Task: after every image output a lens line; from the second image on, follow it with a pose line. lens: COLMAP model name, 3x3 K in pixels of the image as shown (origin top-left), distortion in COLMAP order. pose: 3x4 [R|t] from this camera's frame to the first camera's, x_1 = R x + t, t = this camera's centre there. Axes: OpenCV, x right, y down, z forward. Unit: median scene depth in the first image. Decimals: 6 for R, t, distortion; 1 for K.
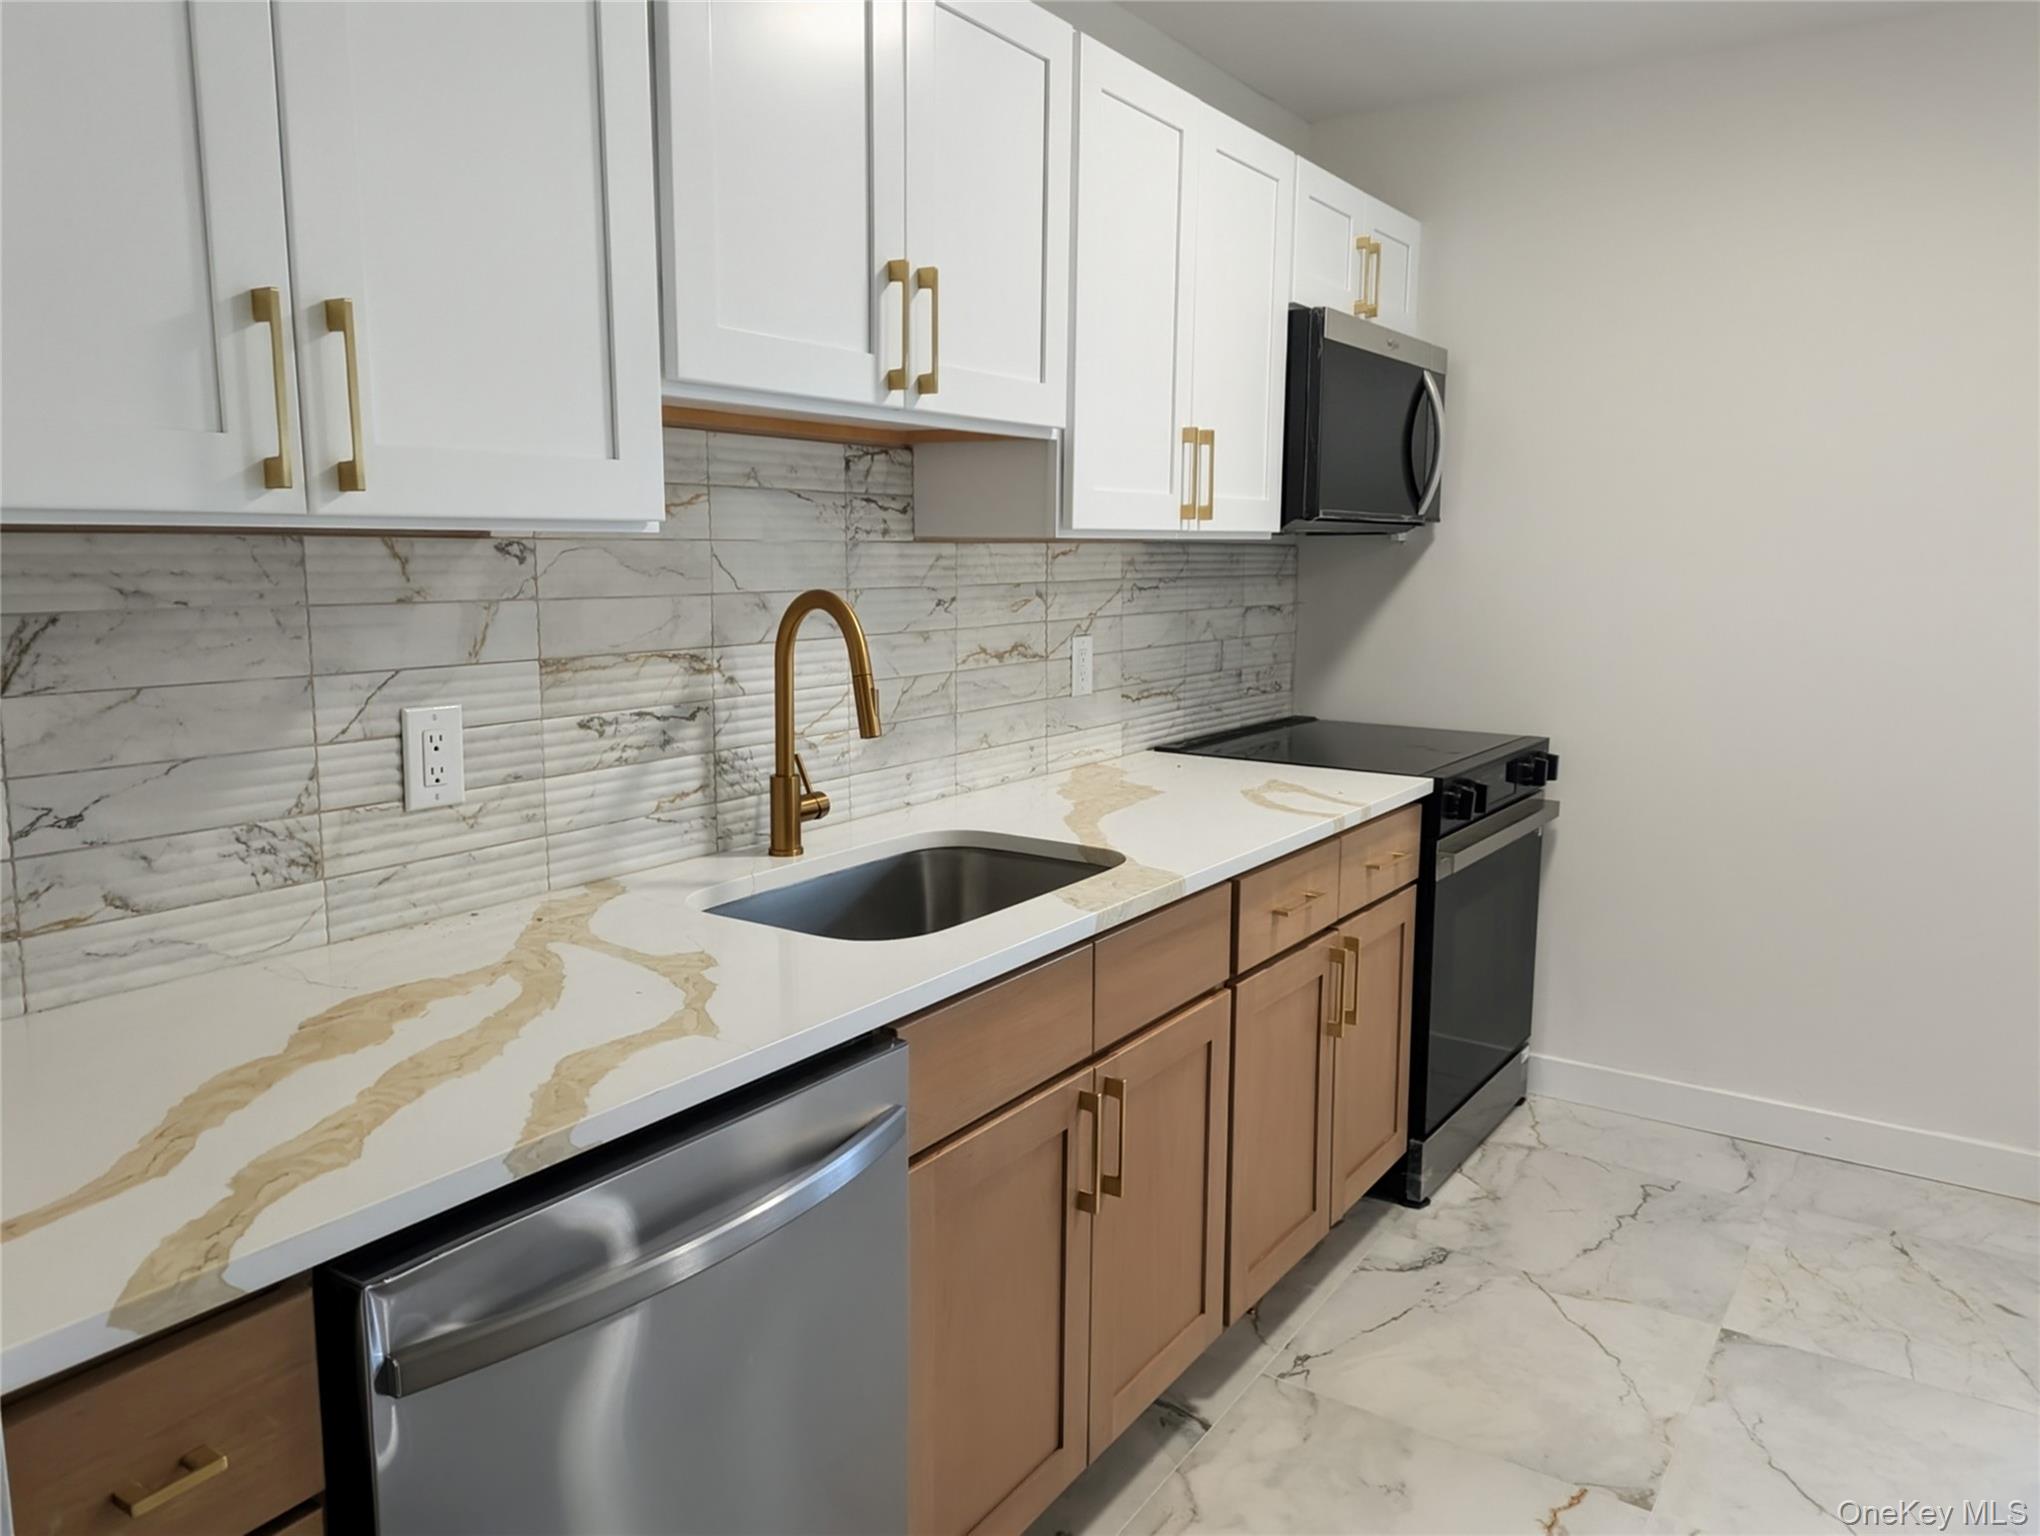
lens RADIAL K [[1437.8, 0, 1020.0], [0, 1437.8, 768.0], [0, 0, 1]] dist [0.175744, -0.201672]
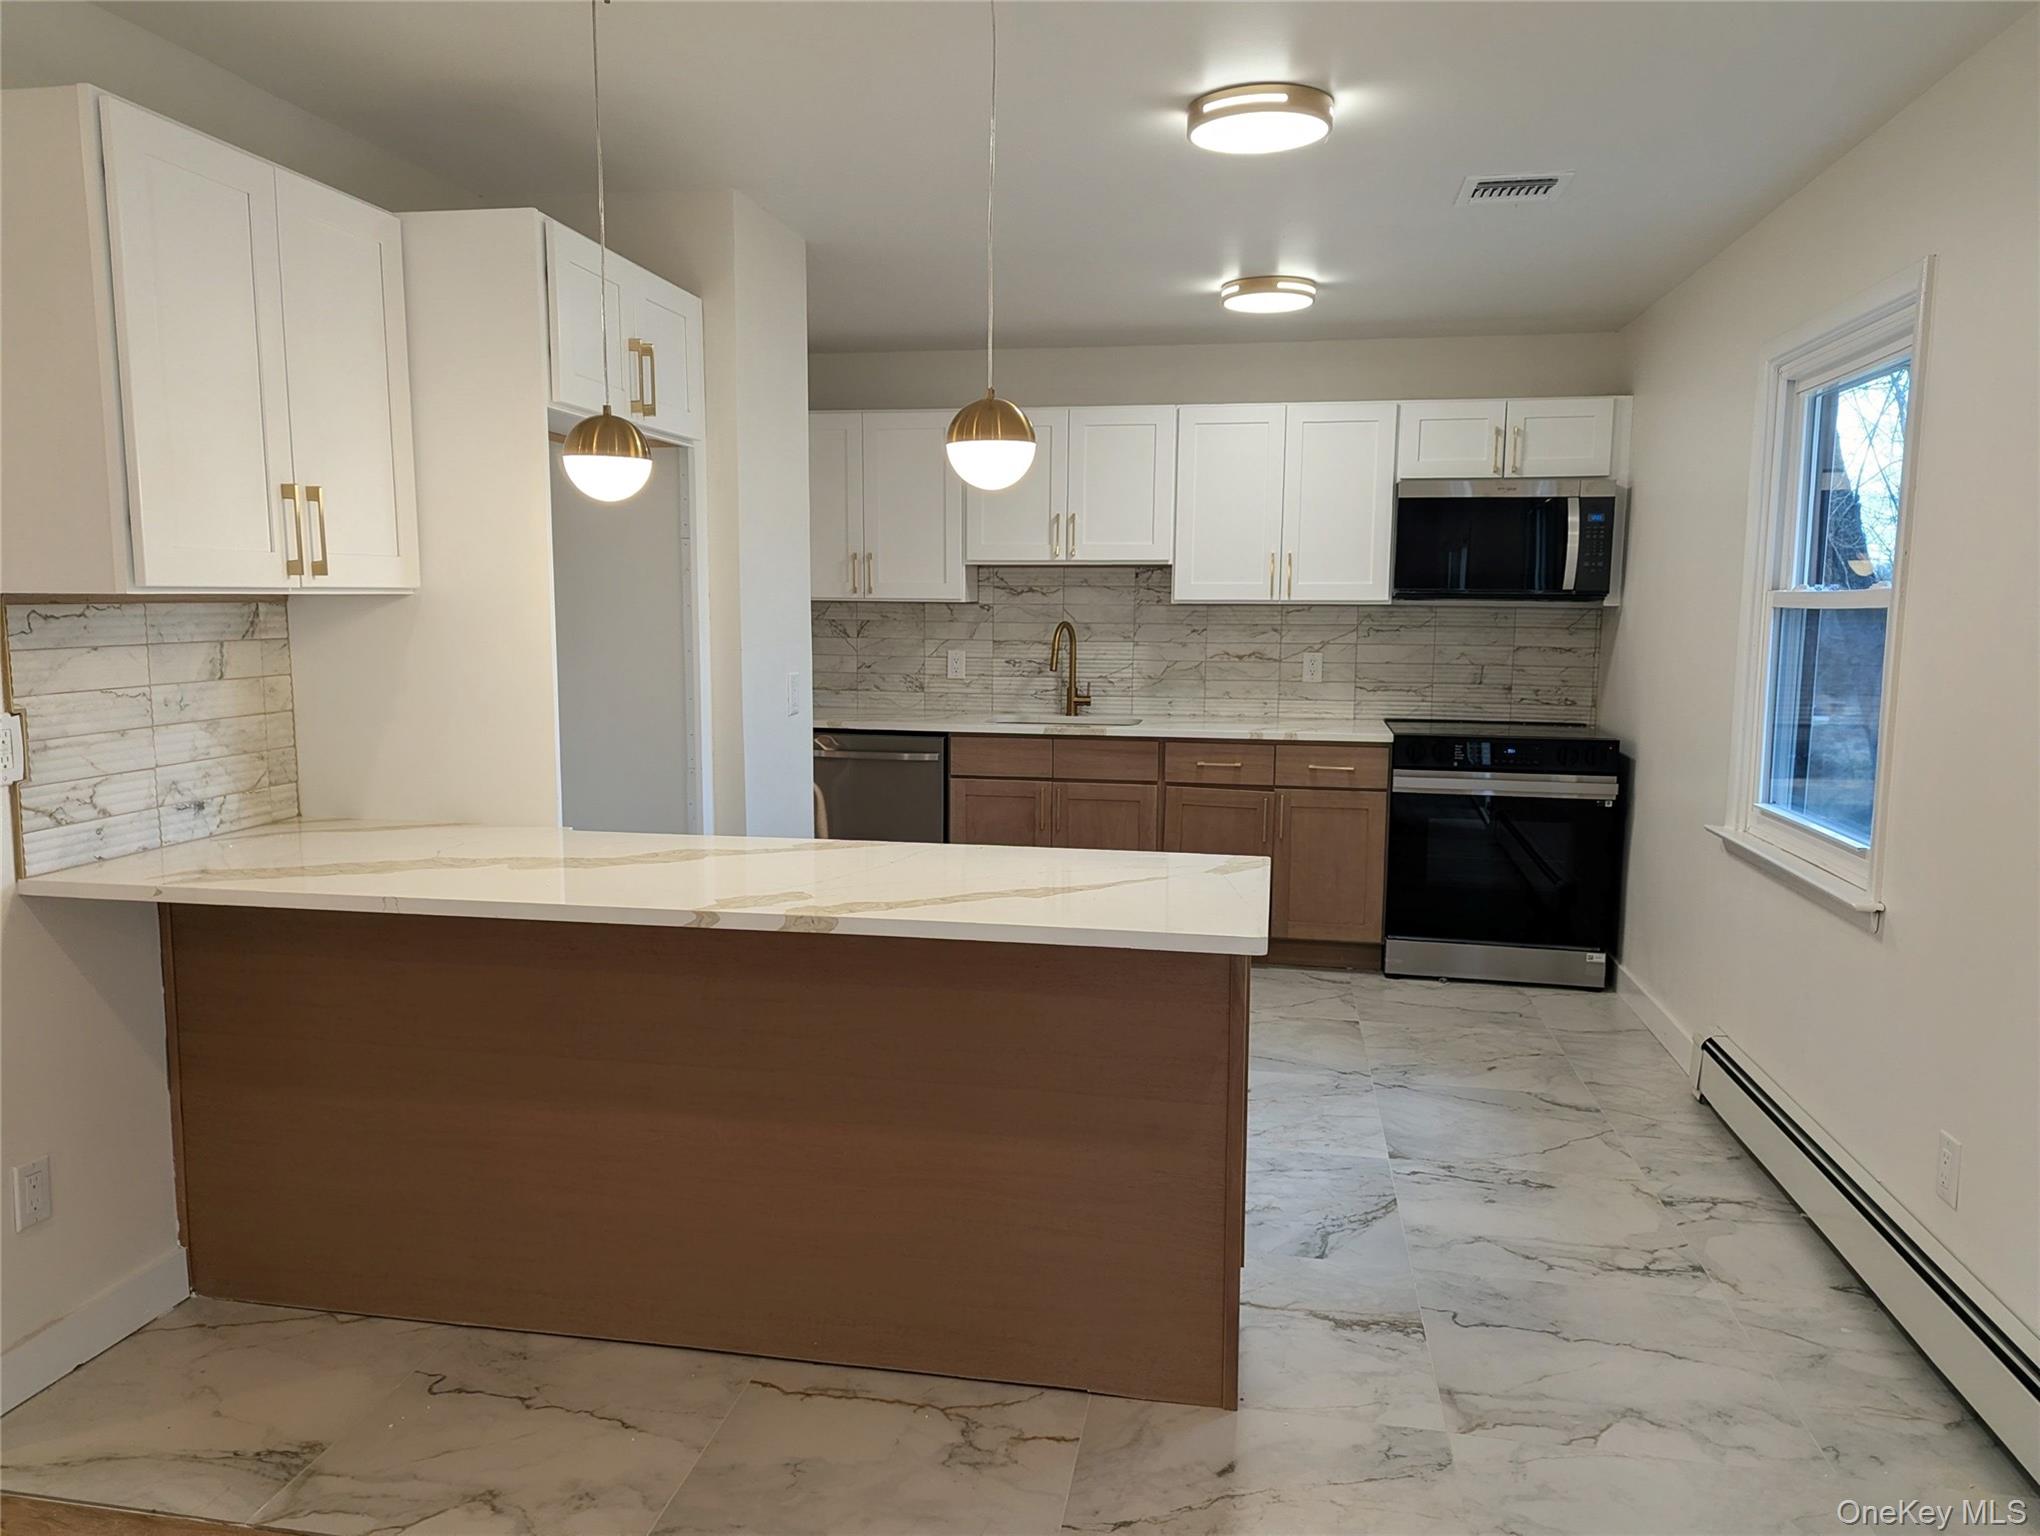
lens RADIAL K [[1437.8, 0, 1020.0], [0, 1437.8, 768.0], [0, 0, 1]] dist [0.175744, -0.201672]
pose [[0.399181, 0.103418, -0.911021, 2.098896], [-0.148636, 0.987774, 0.047004, 0.038557], [0.904744, 0.116647, 0.409673, -0.195204]]
